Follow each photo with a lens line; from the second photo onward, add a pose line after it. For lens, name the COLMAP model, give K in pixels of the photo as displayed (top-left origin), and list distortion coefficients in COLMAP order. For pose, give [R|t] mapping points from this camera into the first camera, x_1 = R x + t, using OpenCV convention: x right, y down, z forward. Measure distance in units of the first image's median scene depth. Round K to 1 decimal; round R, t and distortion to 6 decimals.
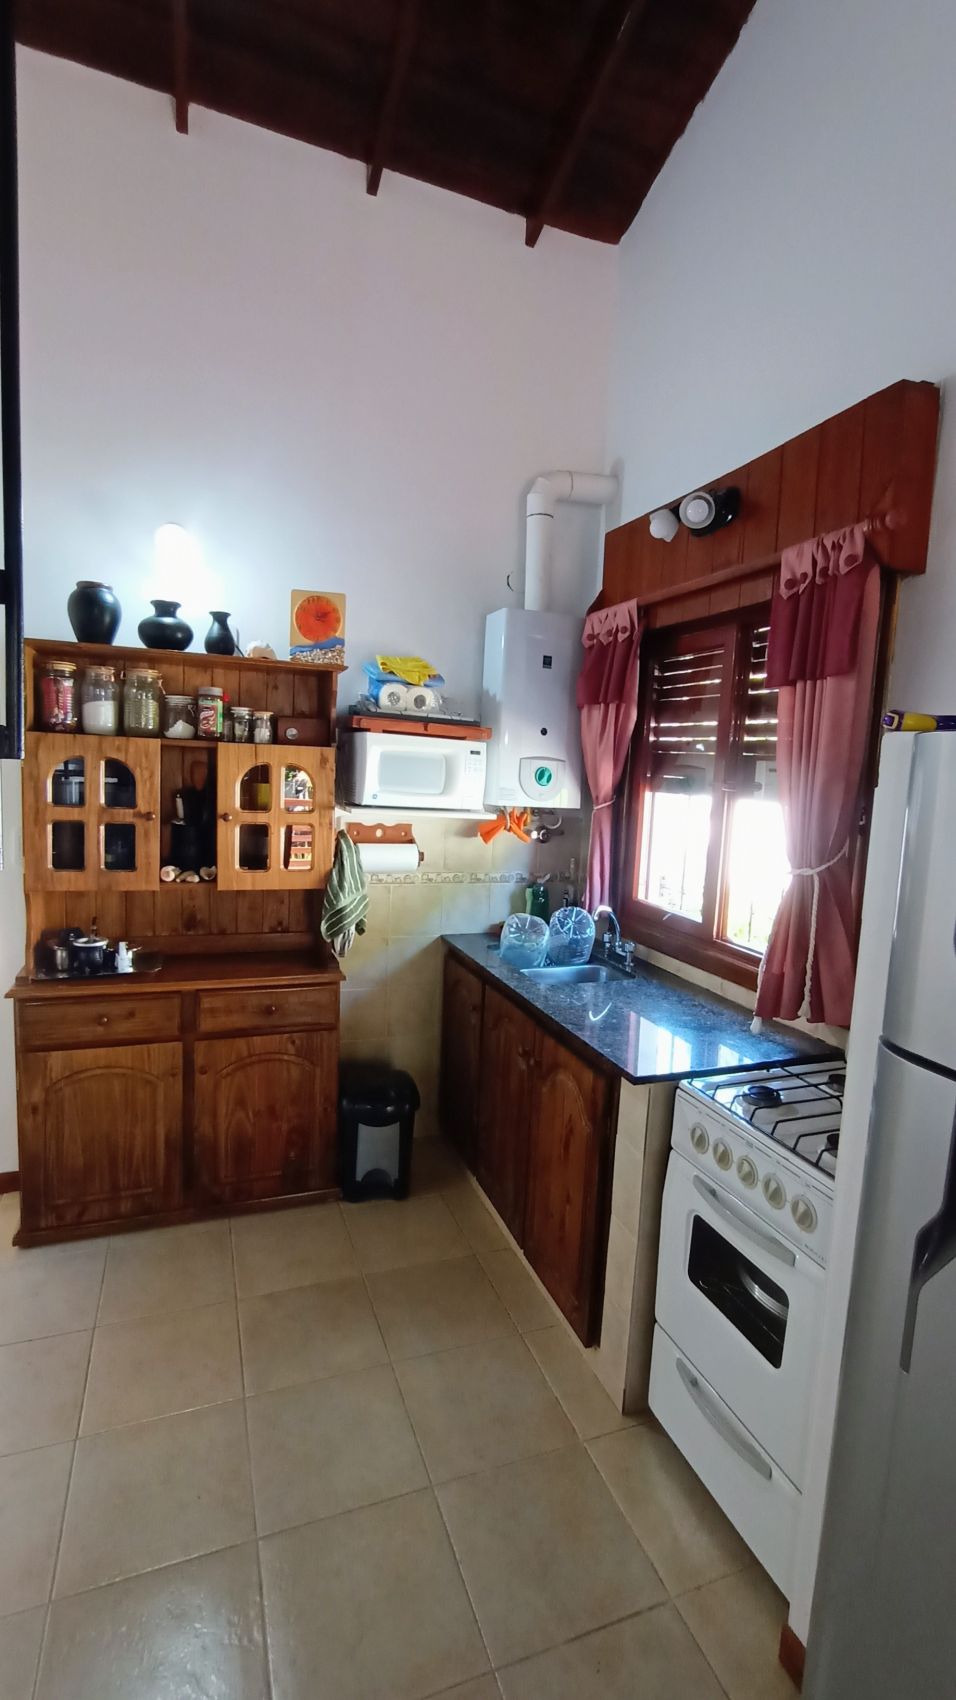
lens RADIAL K [[770.7, 0, 484.1], [0, 770.7, 855.6], [0, 0, 1]] dist [-0.006135, -0.000126]
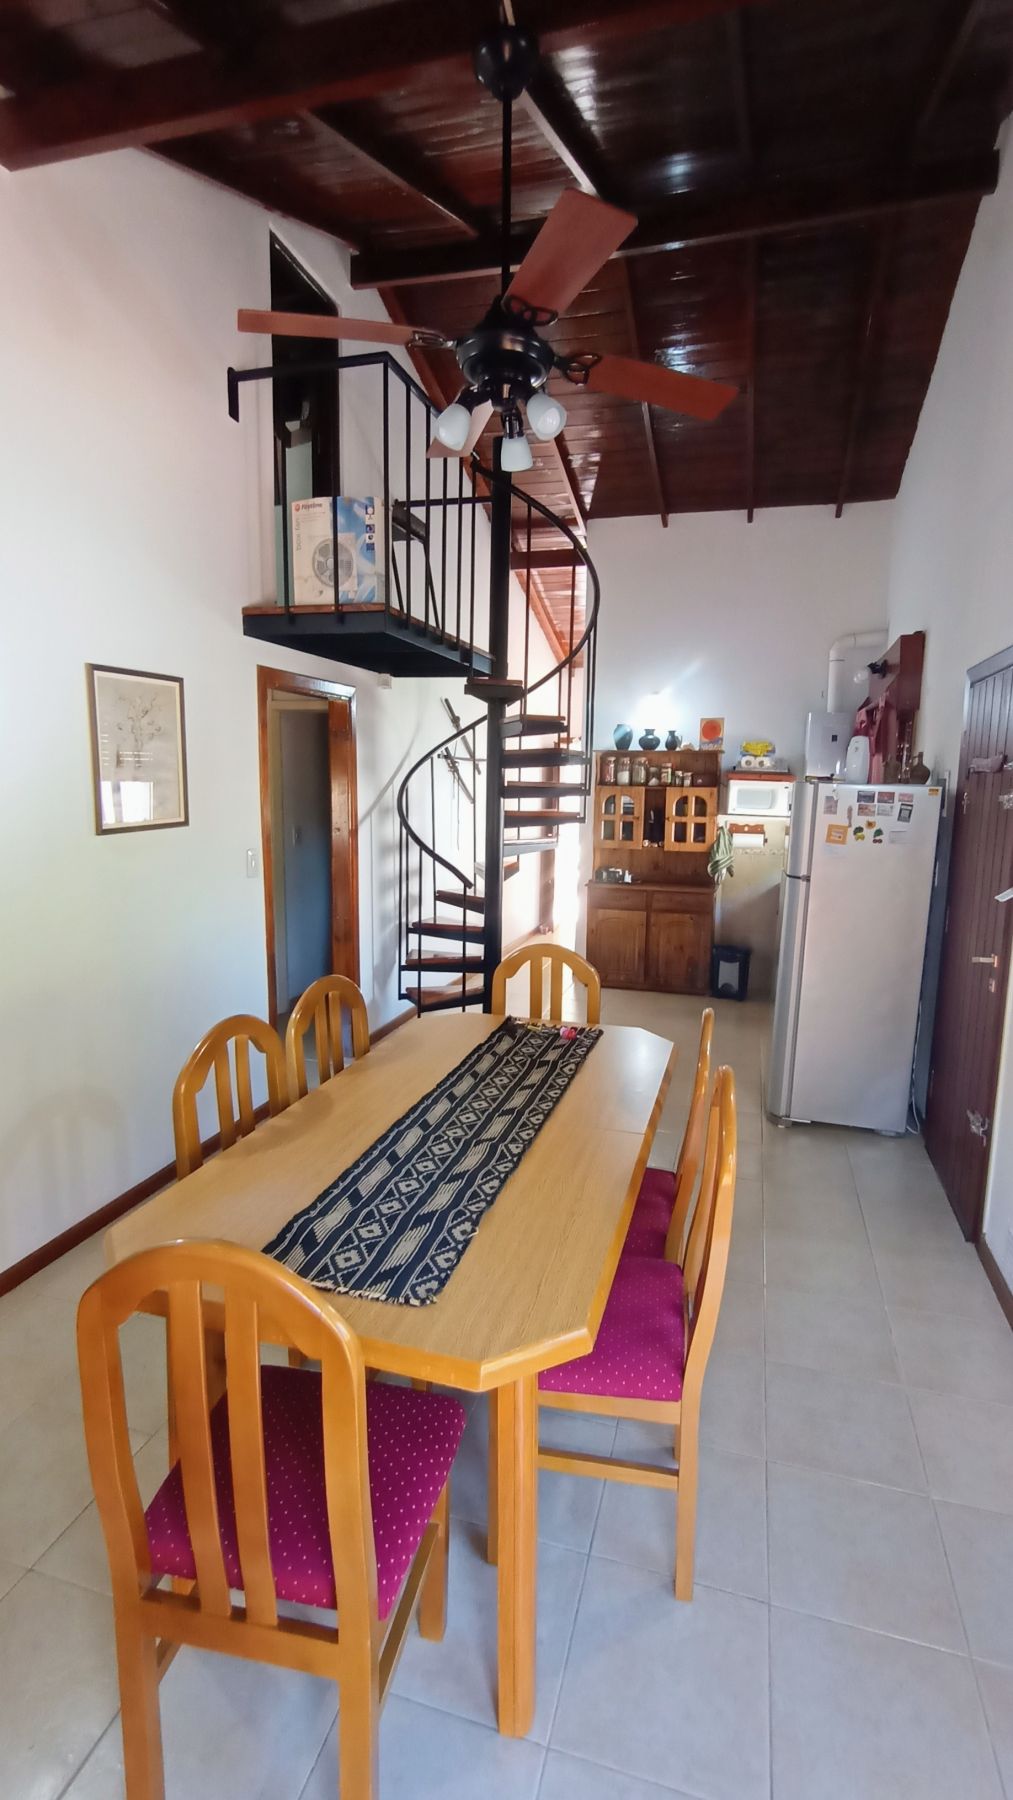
lens RADIAL K [[857.2, 0, 506.5], [0, 857.2, 900.0], [0, 0, 1]] dist [-0.002620, -0.000074]
pose [[0.795541, 0.049063, -0.603910, 0.842453], [-0.044391, 0.998757, 0.022664, 0.156068], [0.604271, 0.008778, 0.796730, -1.348144]]
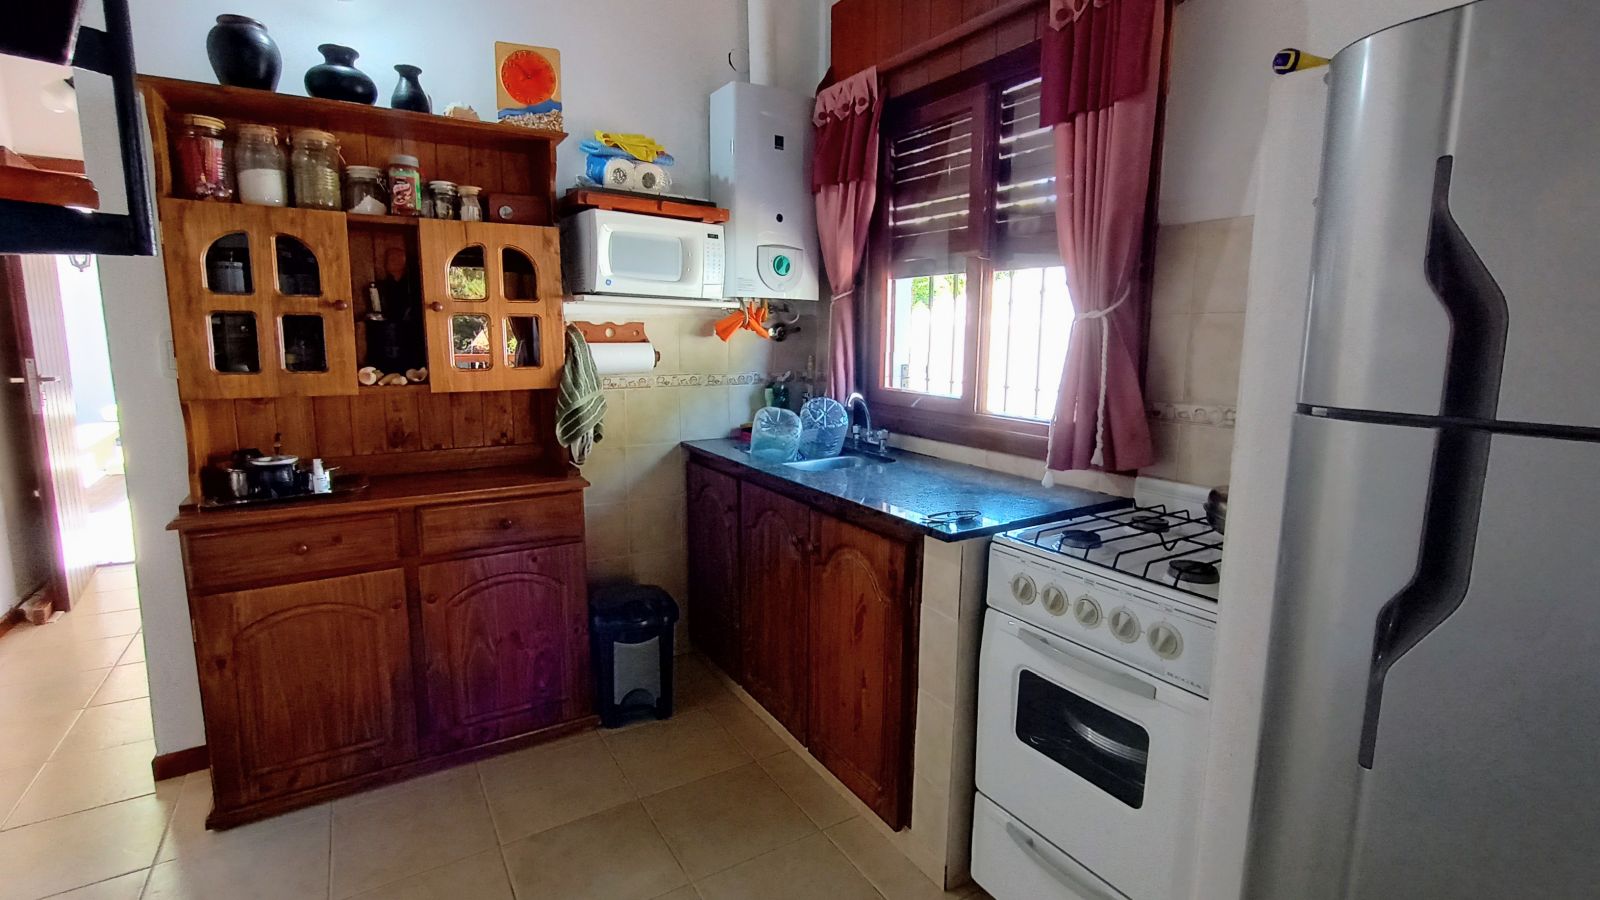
lens RADIAL K [[725.3, 0, 798.2], [0, 725.3, 441.1], [0, 0, 1]] dist [-0.006135, -0.000126]
pose [[0.982082, -0.066236, 0.176429, -0.087450], [0.058947, 0.997189, 0.046243, 0.085343], [-0.178996, -0.035015, 0.983227, 0.122167]]
